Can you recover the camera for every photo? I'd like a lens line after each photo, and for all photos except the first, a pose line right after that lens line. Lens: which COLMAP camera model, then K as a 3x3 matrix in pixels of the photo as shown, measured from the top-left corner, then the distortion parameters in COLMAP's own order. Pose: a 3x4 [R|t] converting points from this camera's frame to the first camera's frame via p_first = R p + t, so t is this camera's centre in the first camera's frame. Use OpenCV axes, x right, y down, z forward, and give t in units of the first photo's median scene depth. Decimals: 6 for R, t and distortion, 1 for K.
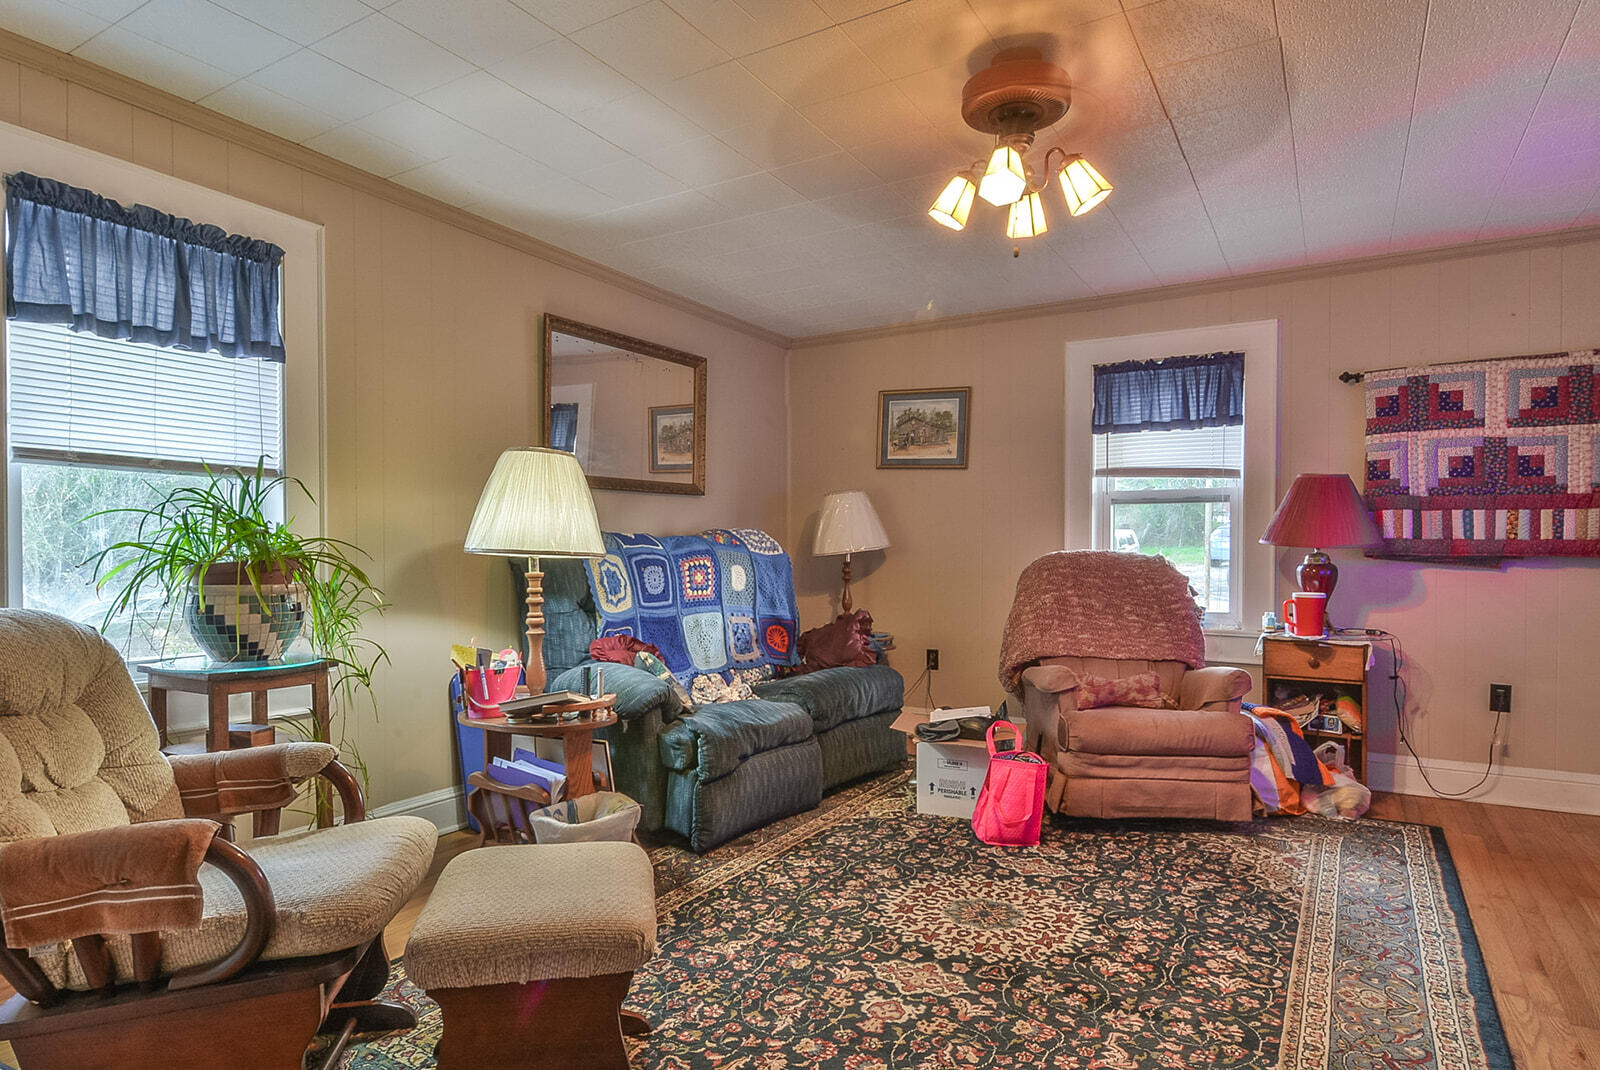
lens RADIAL K [[894.1, 0, 798.9], [0, 894.1, 570.9], [0, 0, 1]] dist [0.006100, 0.000153]
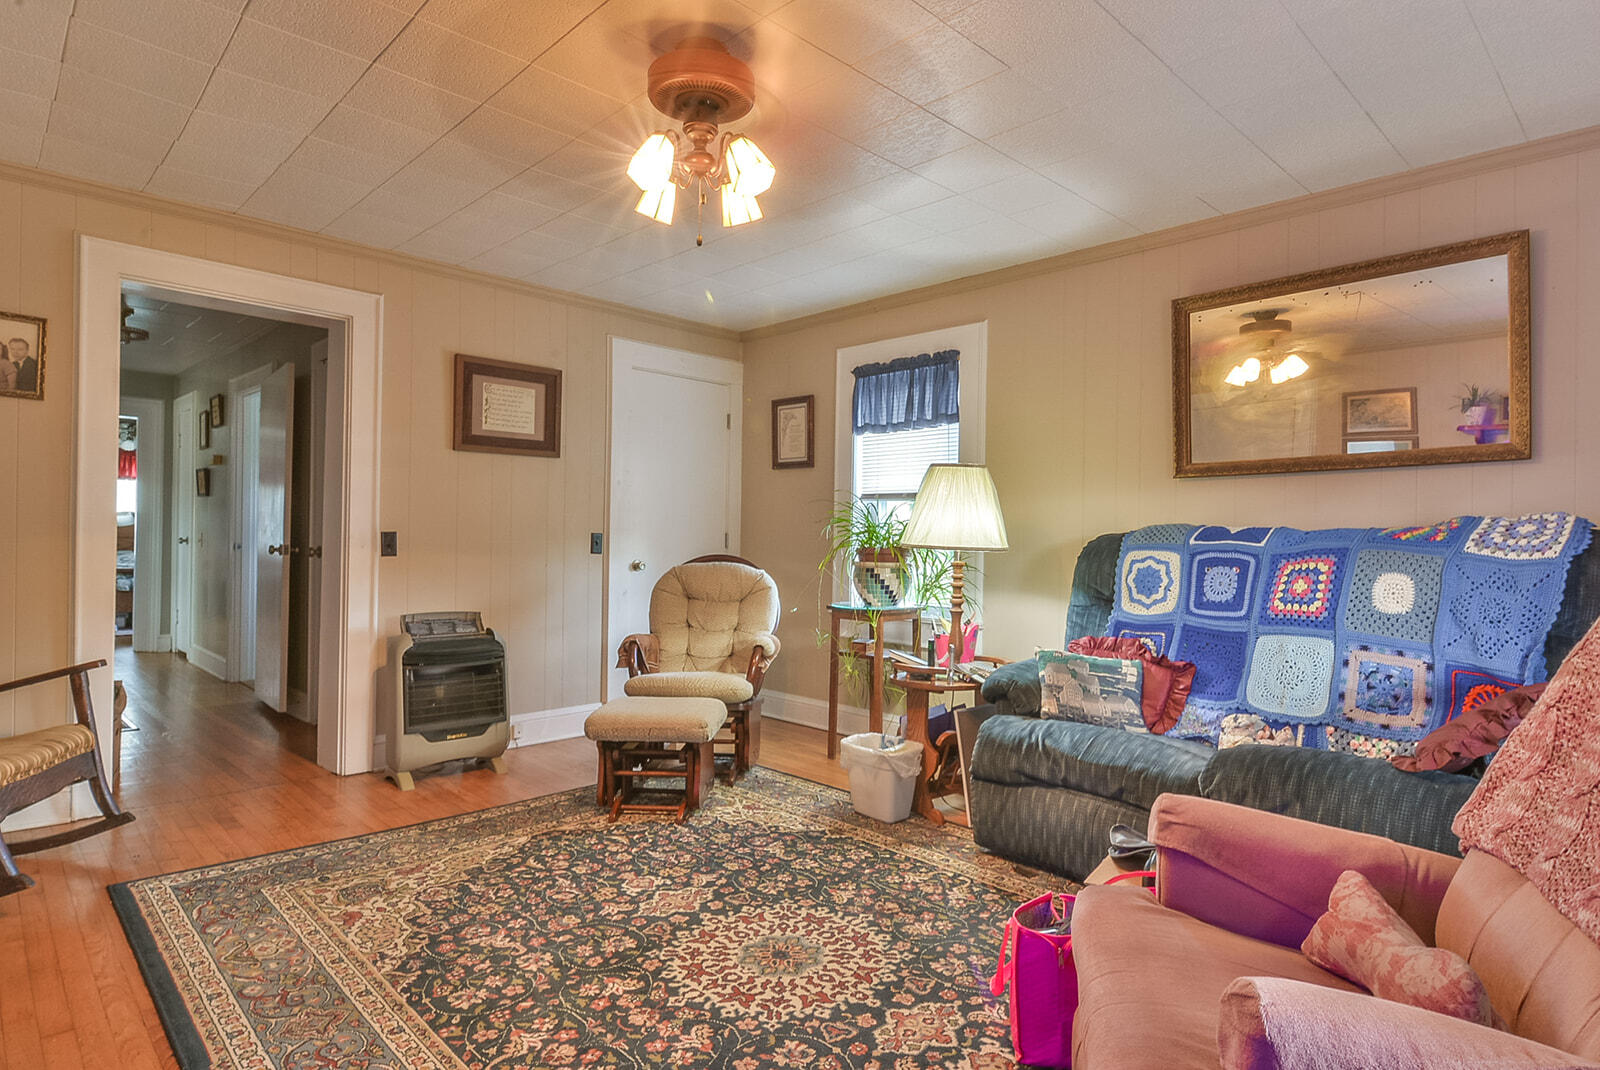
lens RADIAL K [[877.2, 0, 808.4], [0, 877.2, 542.2], [0, 0, 1]] dist [-0.002235, -0.000899]
pose [[-0.246356, -0.004048, -0.969171, 1.096418], [-0.037909, 0.999266, 0.005462, -0.027531], [0.968438, 0.038086, -0.246329, 1.297805]]
